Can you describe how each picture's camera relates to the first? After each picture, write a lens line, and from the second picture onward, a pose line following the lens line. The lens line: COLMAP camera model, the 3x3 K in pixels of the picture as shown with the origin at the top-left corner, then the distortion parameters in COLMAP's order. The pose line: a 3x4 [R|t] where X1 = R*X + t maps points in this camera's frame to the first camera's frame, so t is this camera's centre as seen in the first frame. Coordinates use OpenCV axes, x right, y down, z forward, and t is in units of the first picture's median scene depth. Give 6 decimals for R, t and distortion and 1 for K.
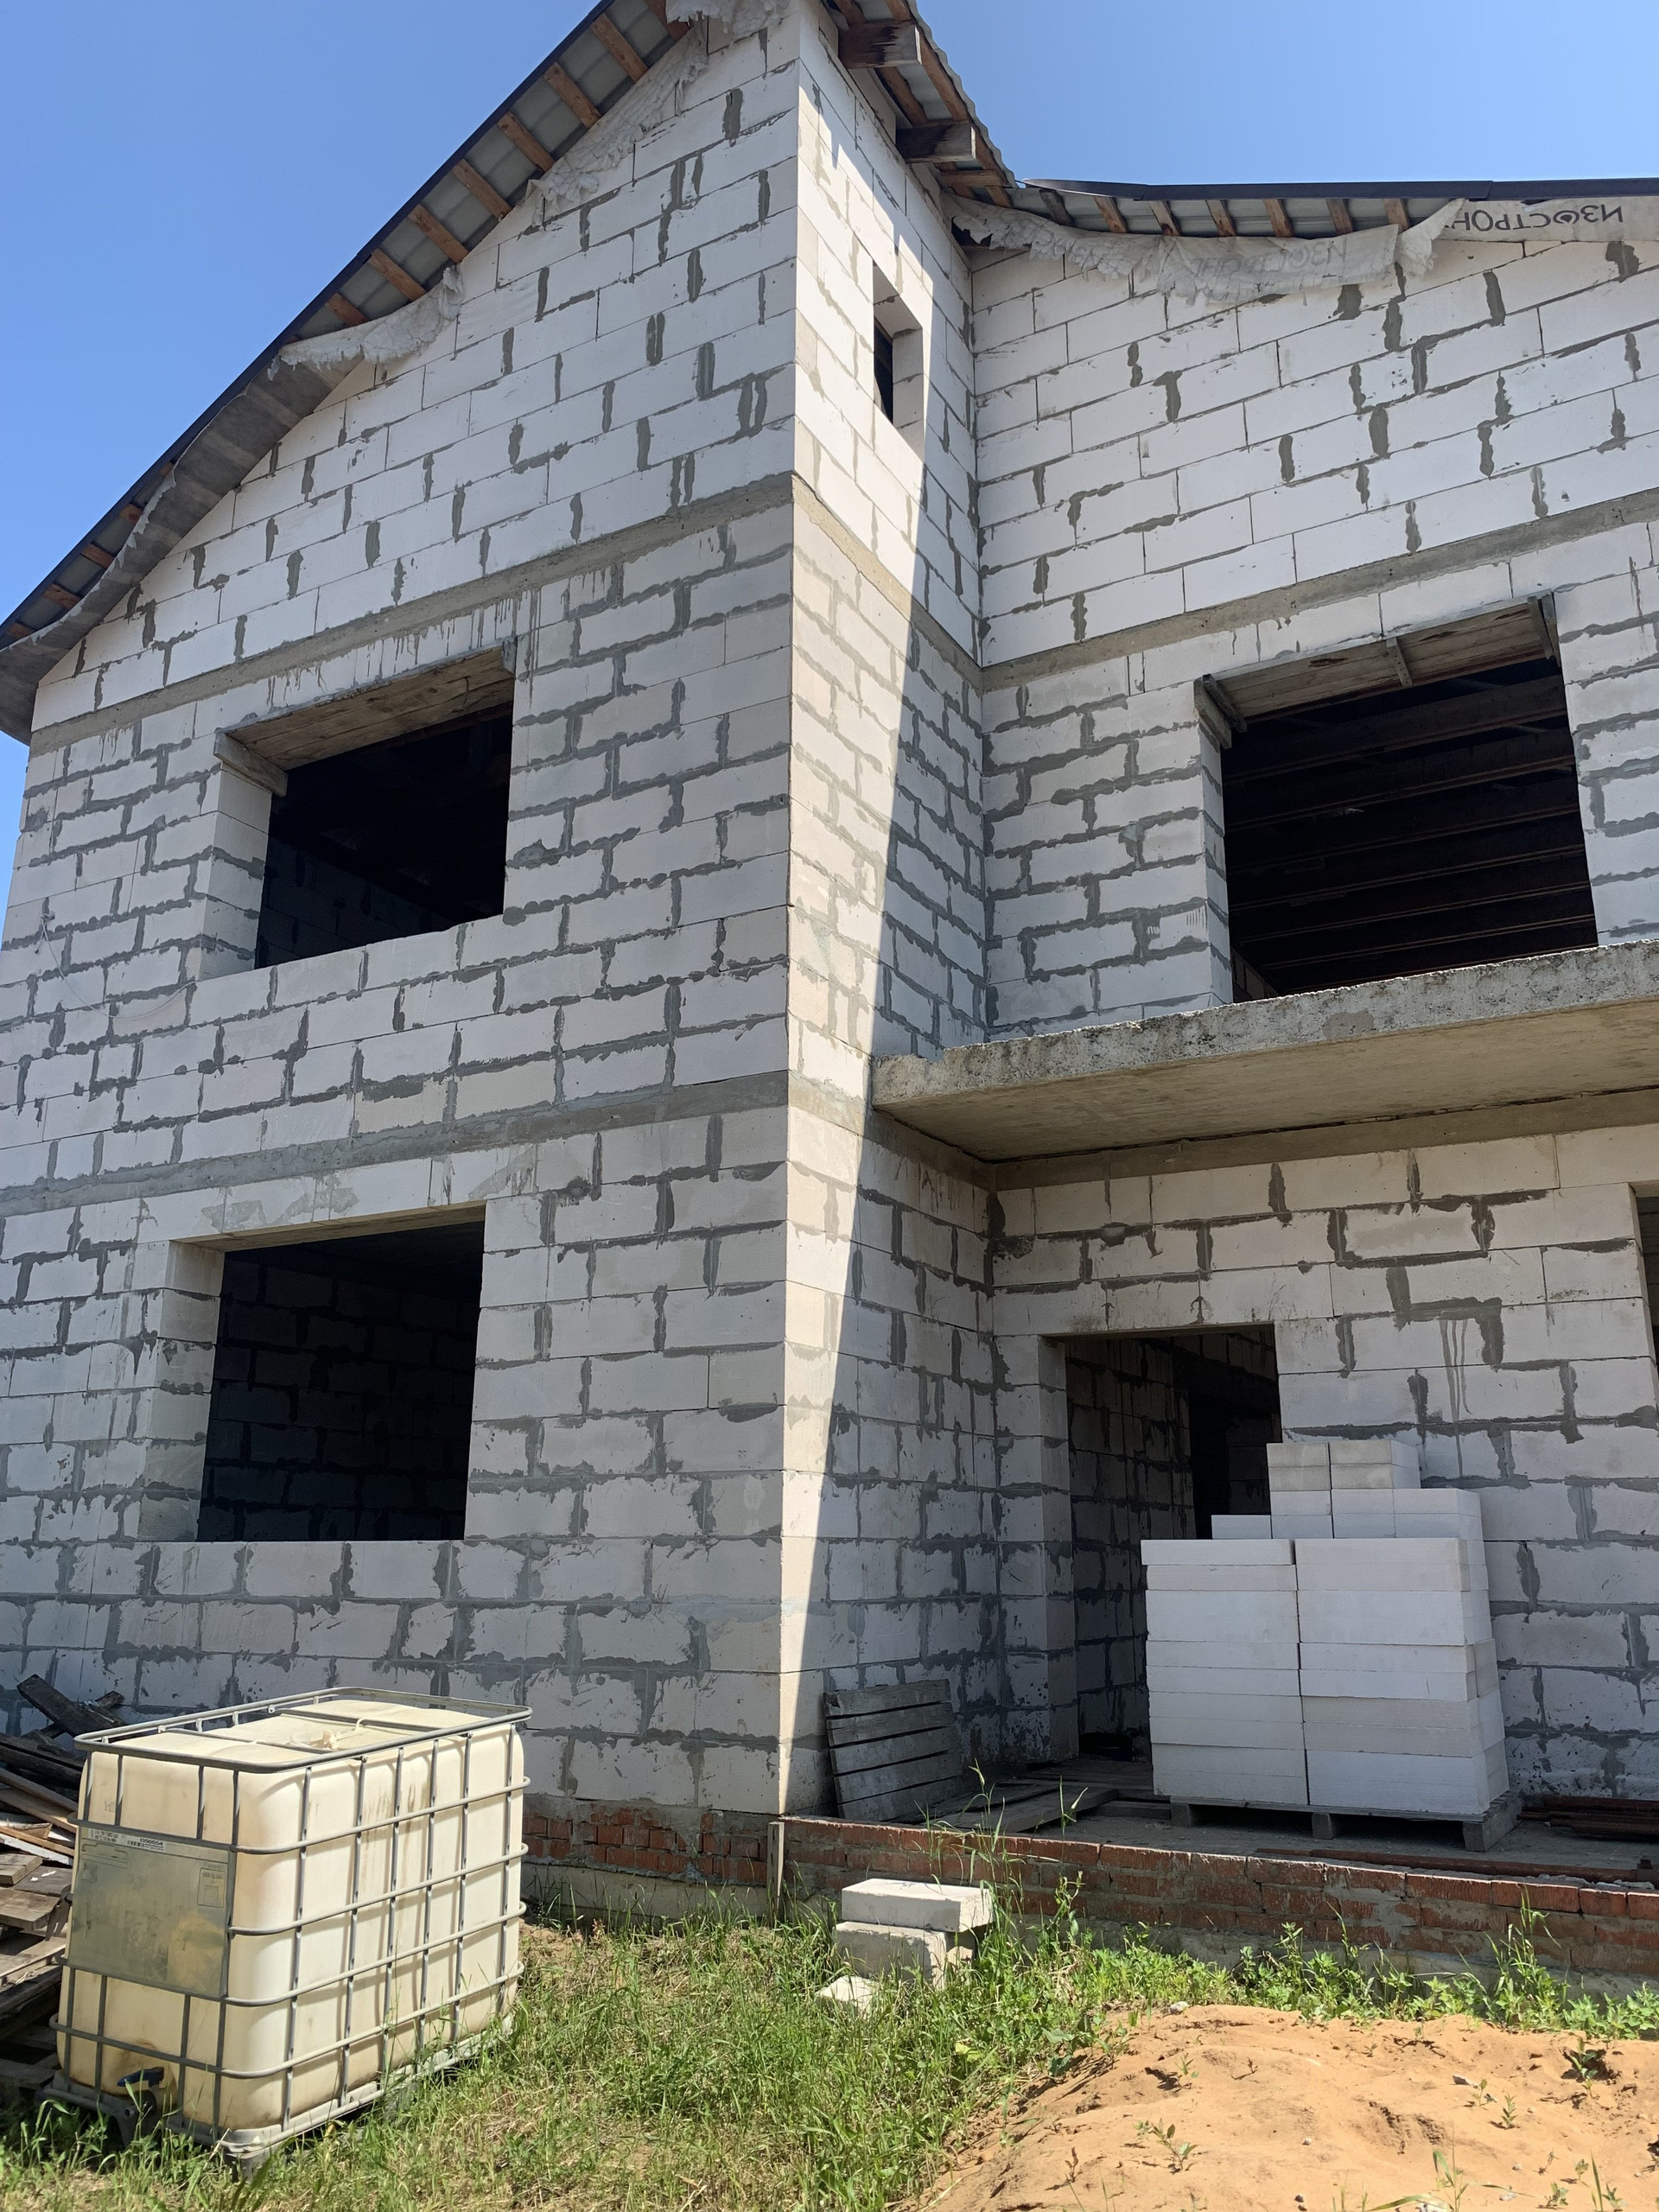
lens RADIAL K [[1694.3, 0, 829.5], [0, 1694.3, 1106.0], [0, 0, 1]] dist [0.004932, -0.003548]
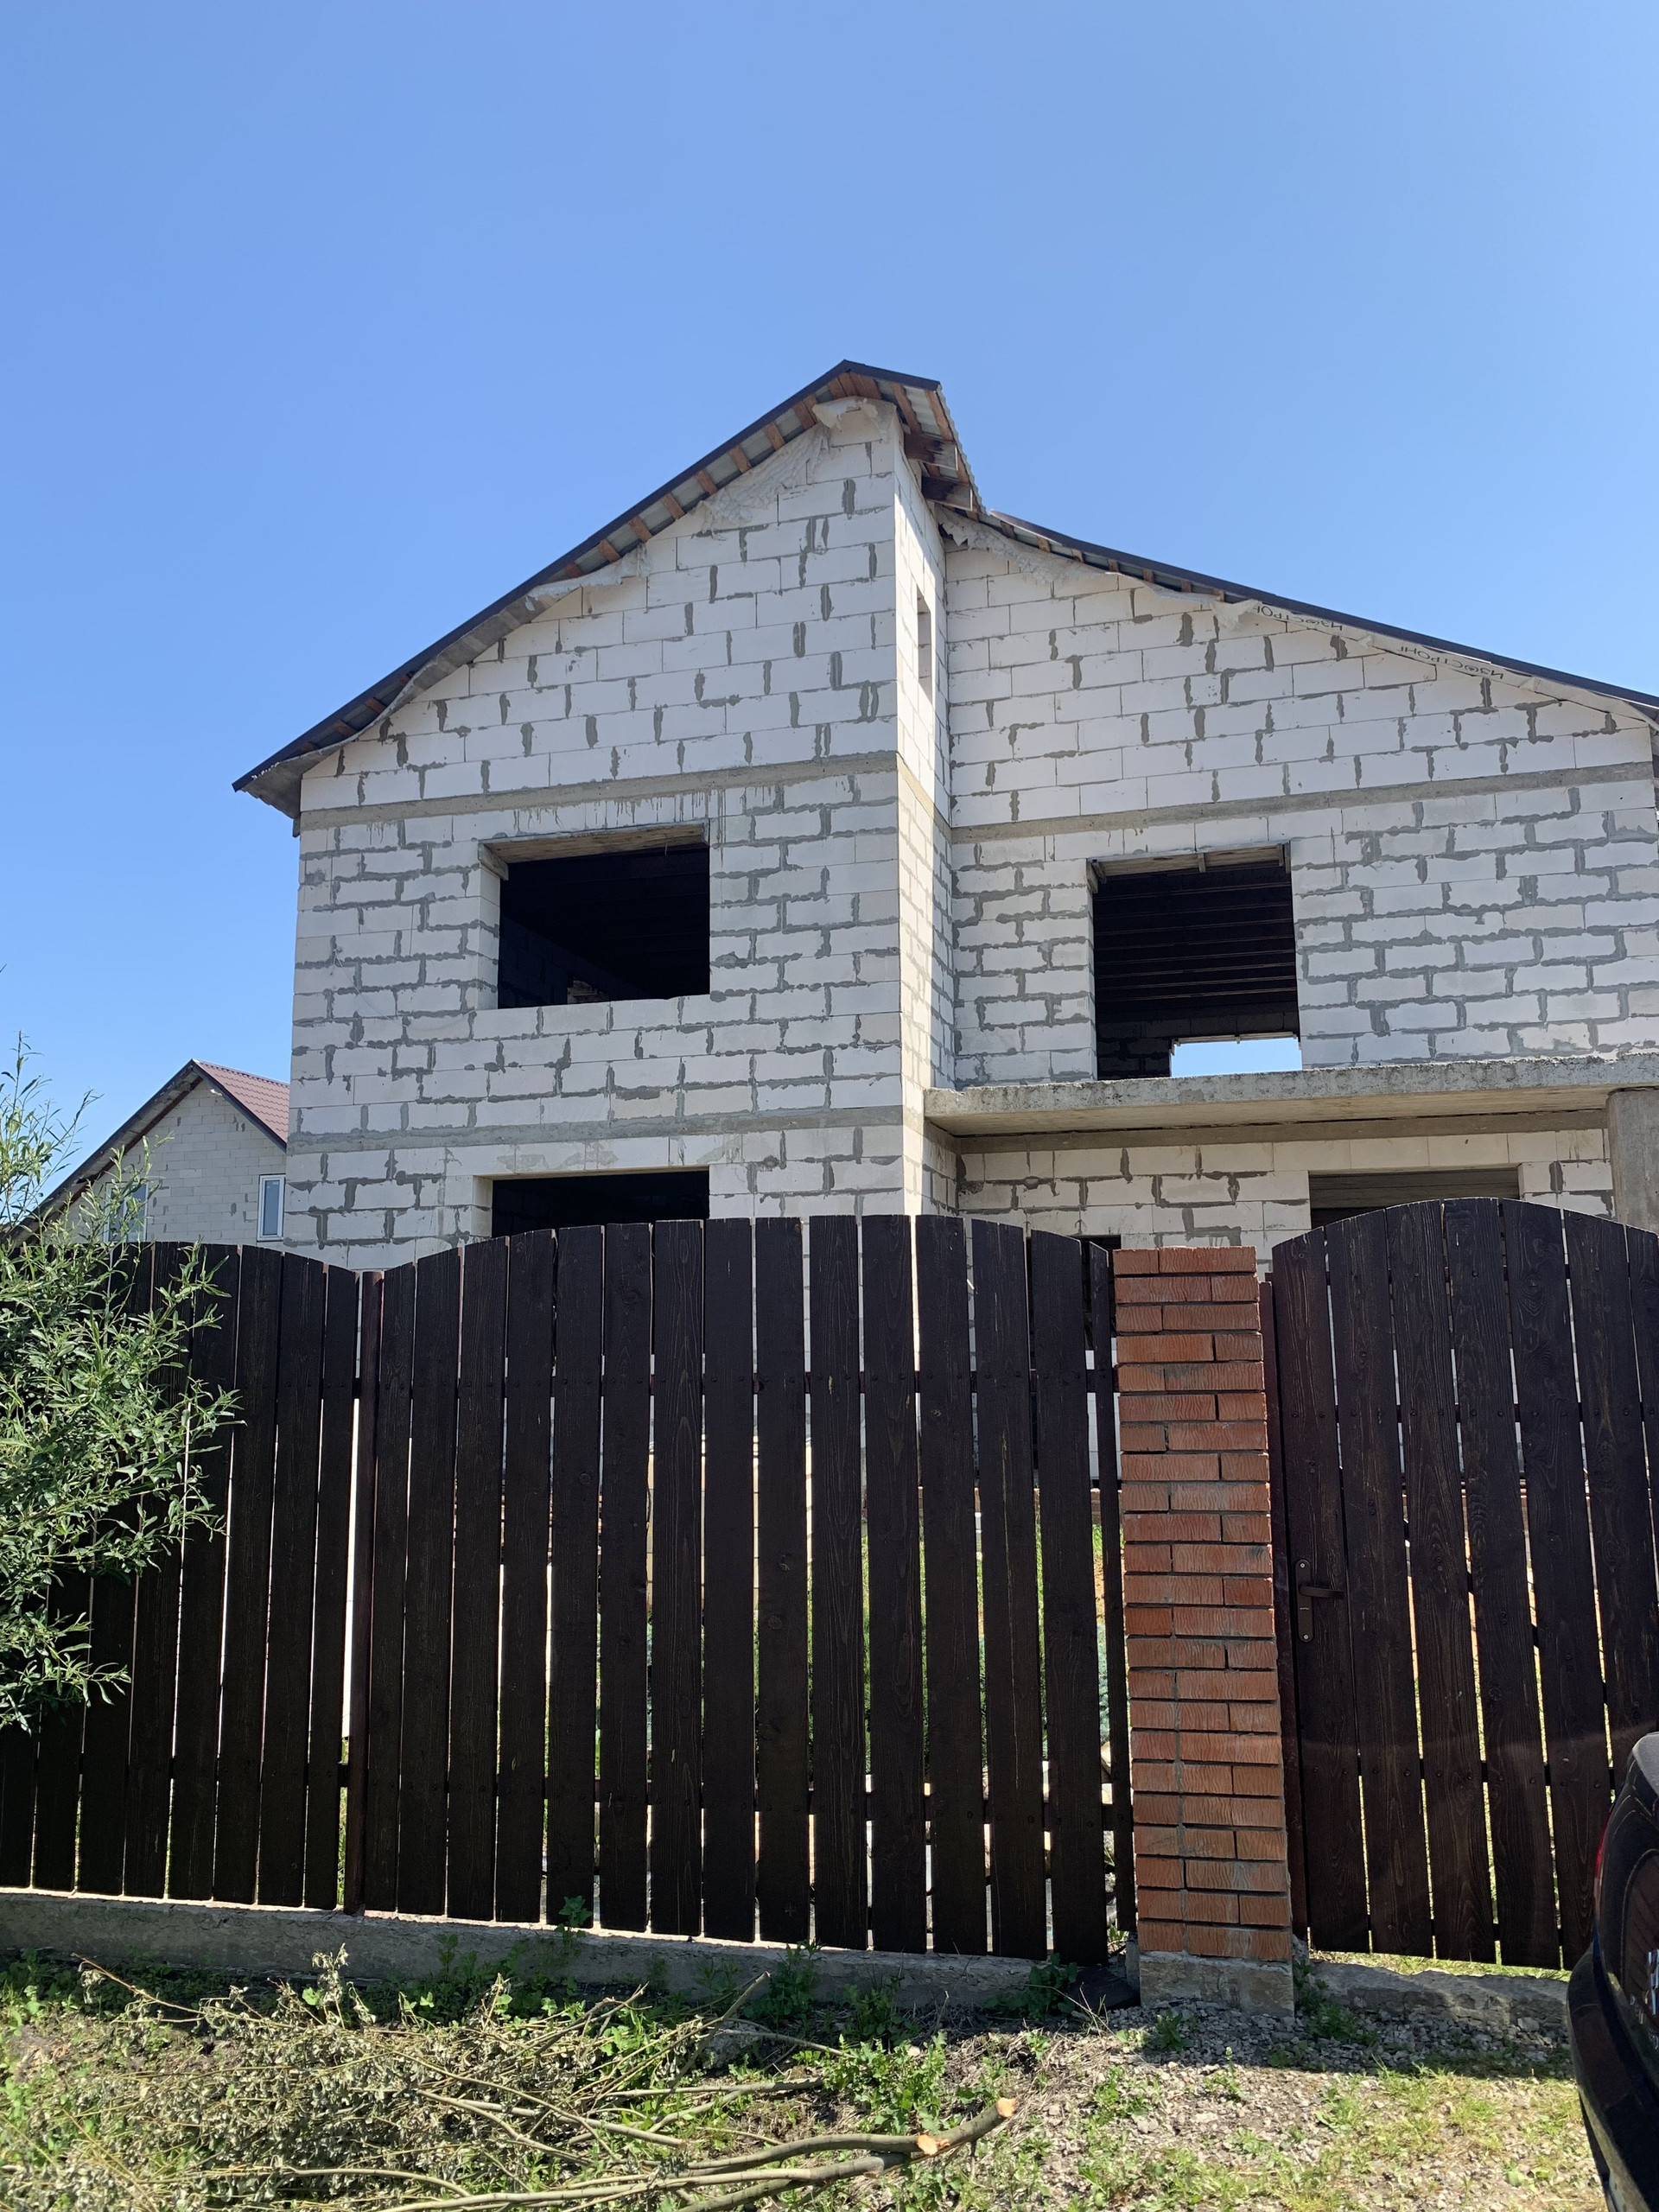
lens RADIAL K [[1664.6, 0, 822.0], [0, 1664.6, 1116.8], [0, 0, 1]] dist [0.072110, 0.001895]
pose [[0.973714, 0.022498, 0.226662, -0.431278], [-0.047730, 0.993171, 0.106460, -0.163876], [-0.222719, -0.114480, 0.968138, -0.617900]]
